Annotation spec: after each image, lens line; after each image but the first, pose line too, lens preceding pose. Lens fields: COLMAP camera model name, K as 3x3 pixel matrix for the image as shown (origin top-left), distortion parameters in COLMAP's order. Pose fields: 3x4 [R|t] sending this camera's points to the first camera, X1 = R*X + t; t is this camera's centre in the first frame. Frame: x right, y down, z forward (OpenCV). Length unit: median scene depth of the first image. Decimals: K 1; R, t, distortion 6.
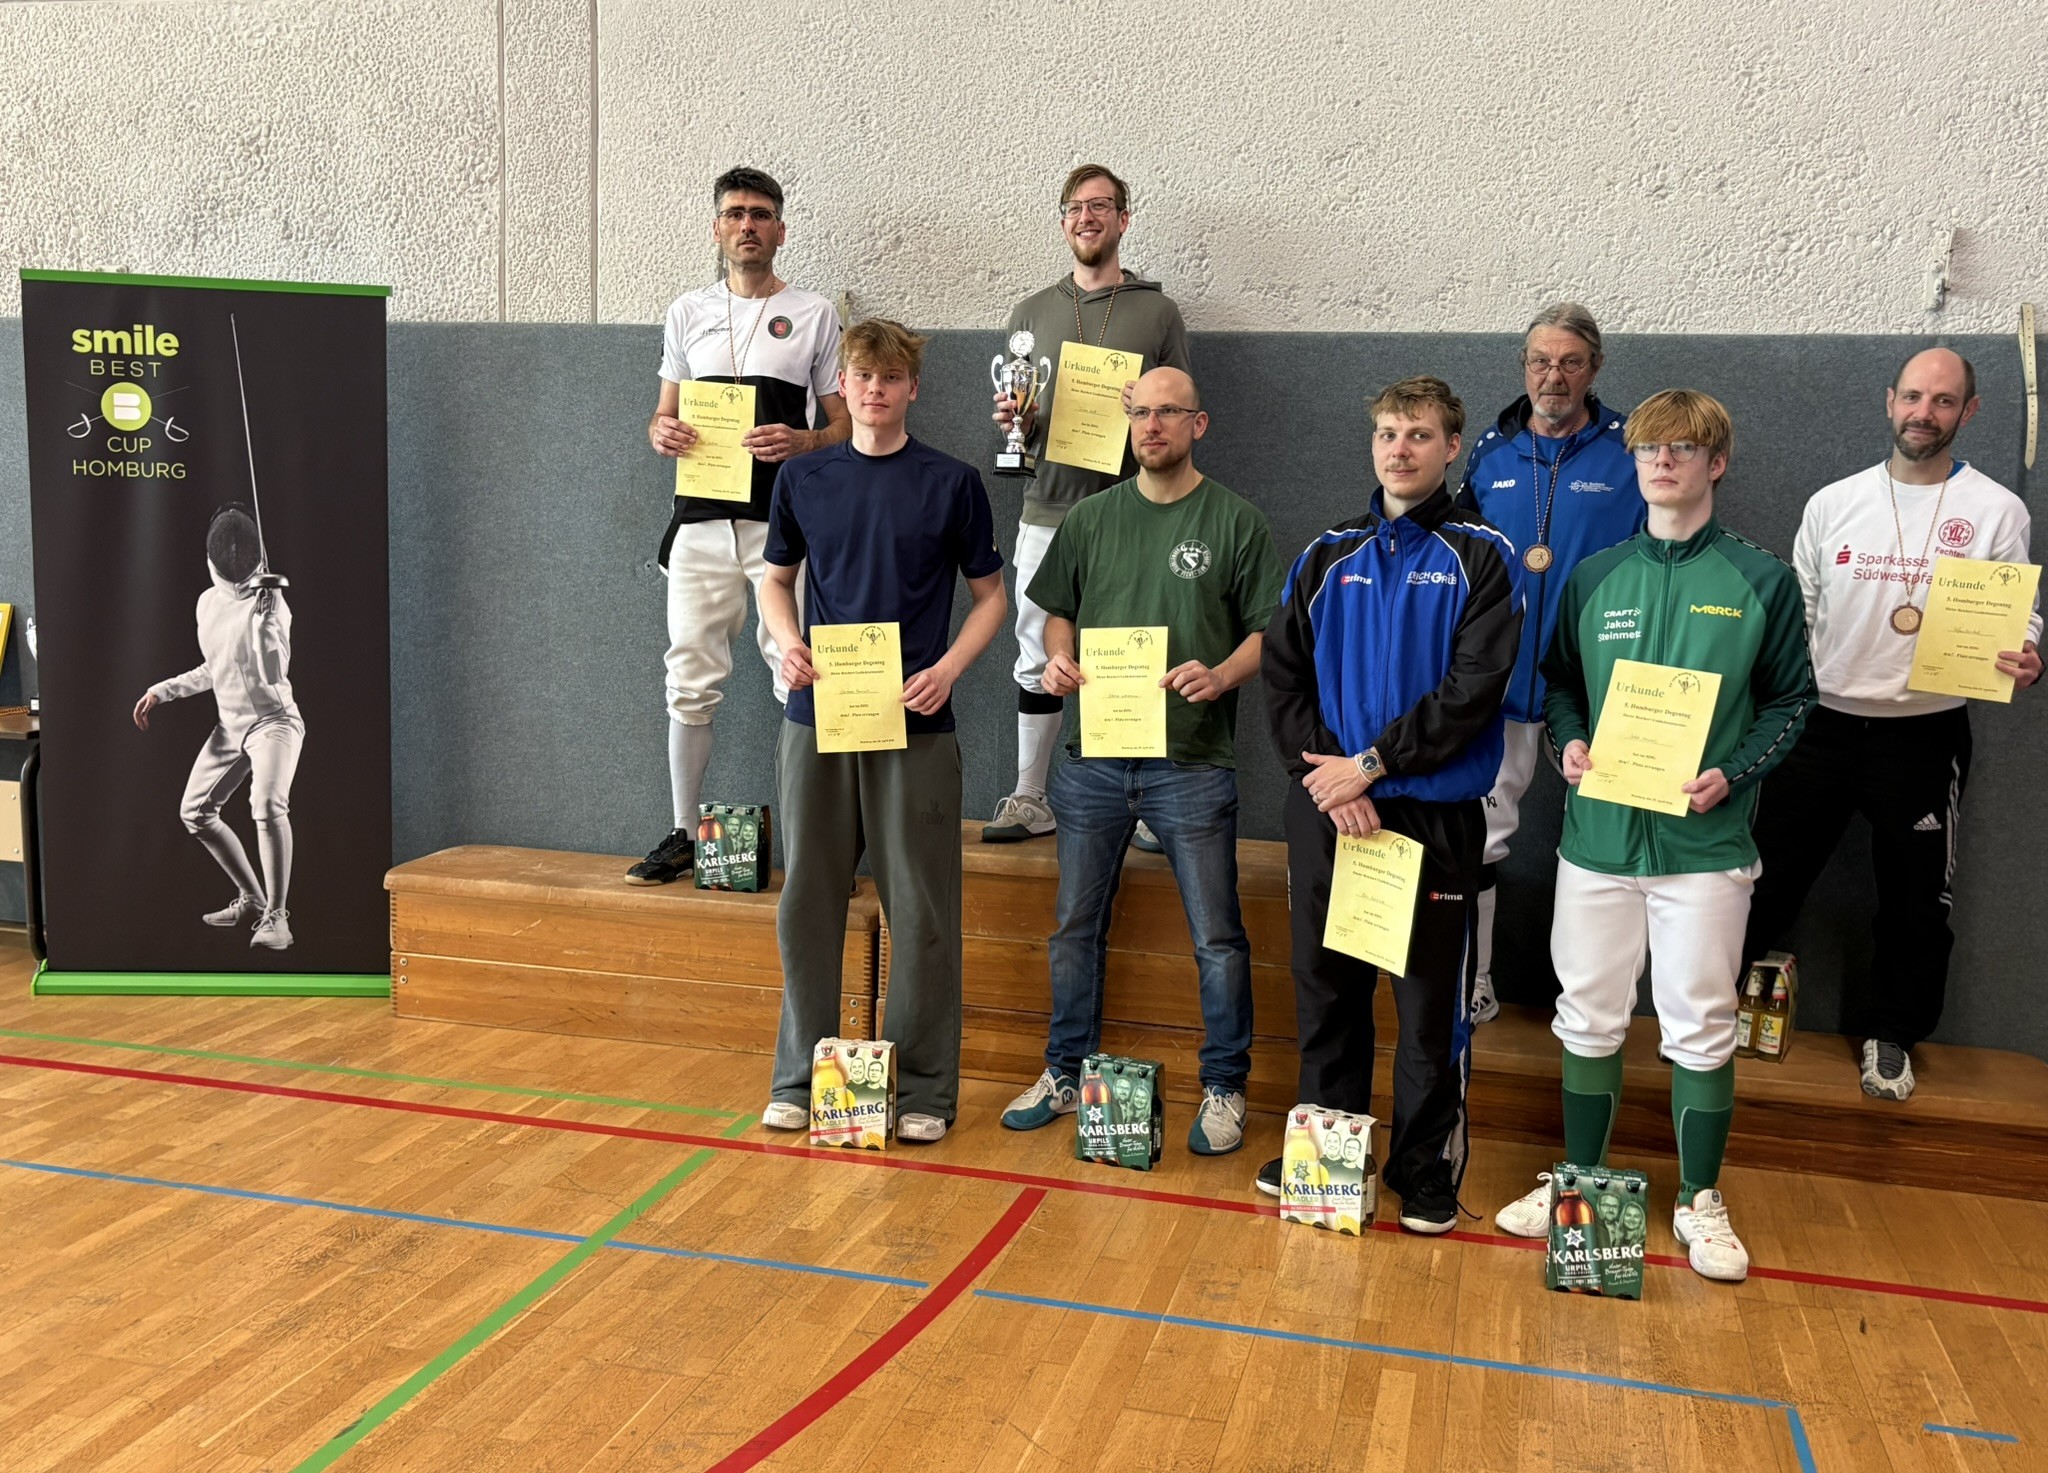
lens RADIAL K [[1906.7, 0, 1029.4], [0, 1906.7, 776.7], [0, 0, 1]] dist [-0.004080, 0.051987]
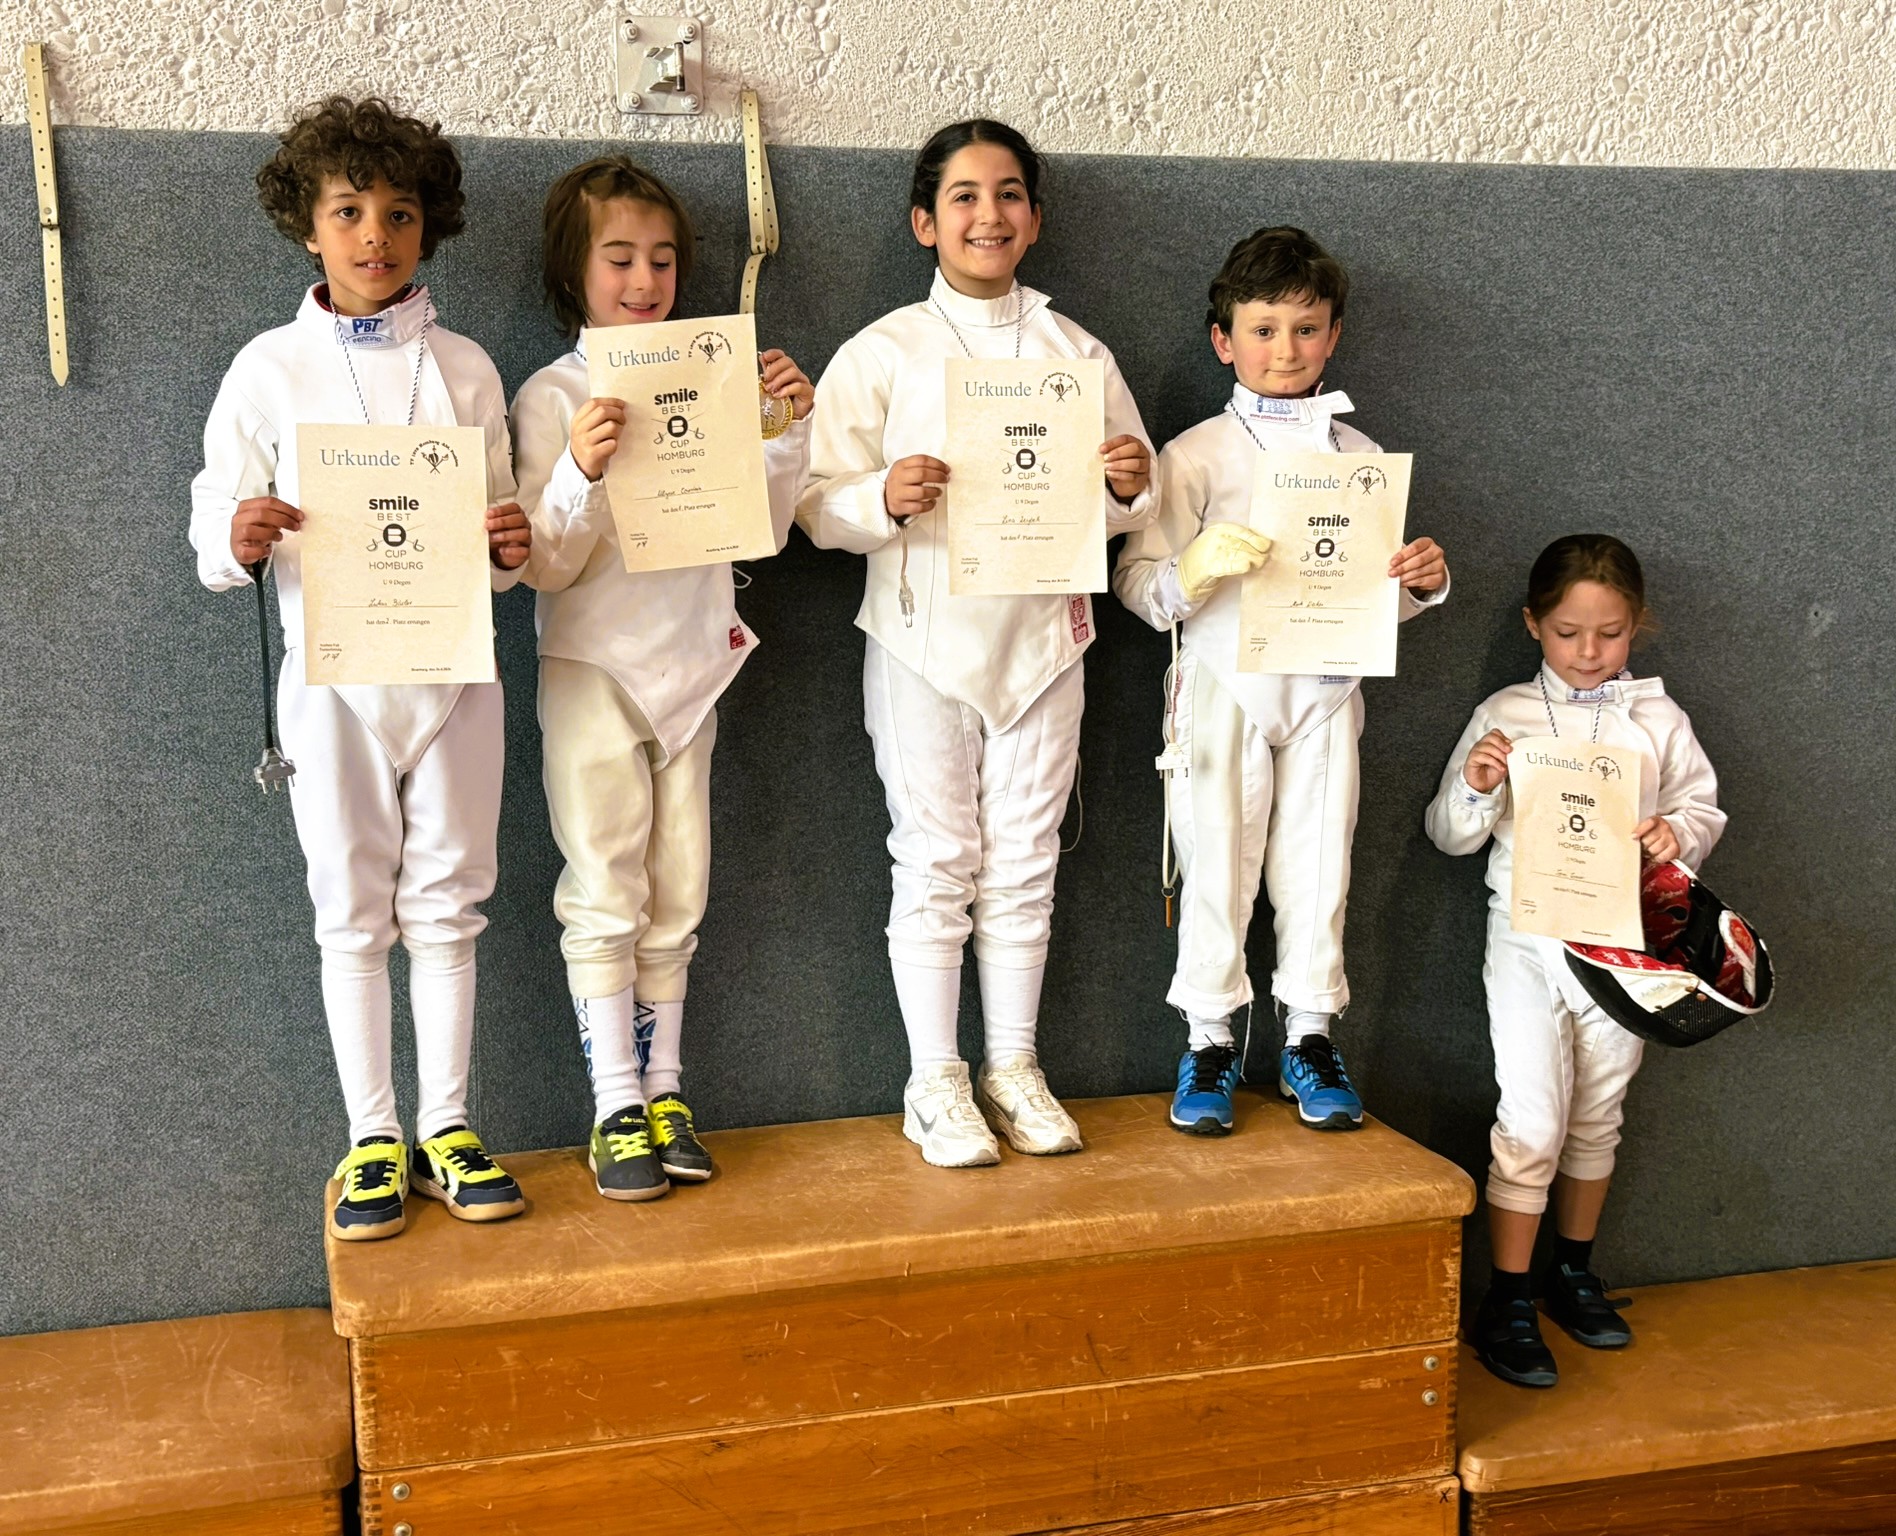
lens RADIAL K [[2207.3, 0, 871.4], [0, 2207.3, 768.0], [0, 0, 1]] dist [-0.010594, 0.072549]
pose [[0.873167, -0.106635, 0.475614, -0.184330], [0.109163, 0.993771, 0.022398, -0.074650], [-0.475040, 0.032362, 0.879369, 0.444575]]
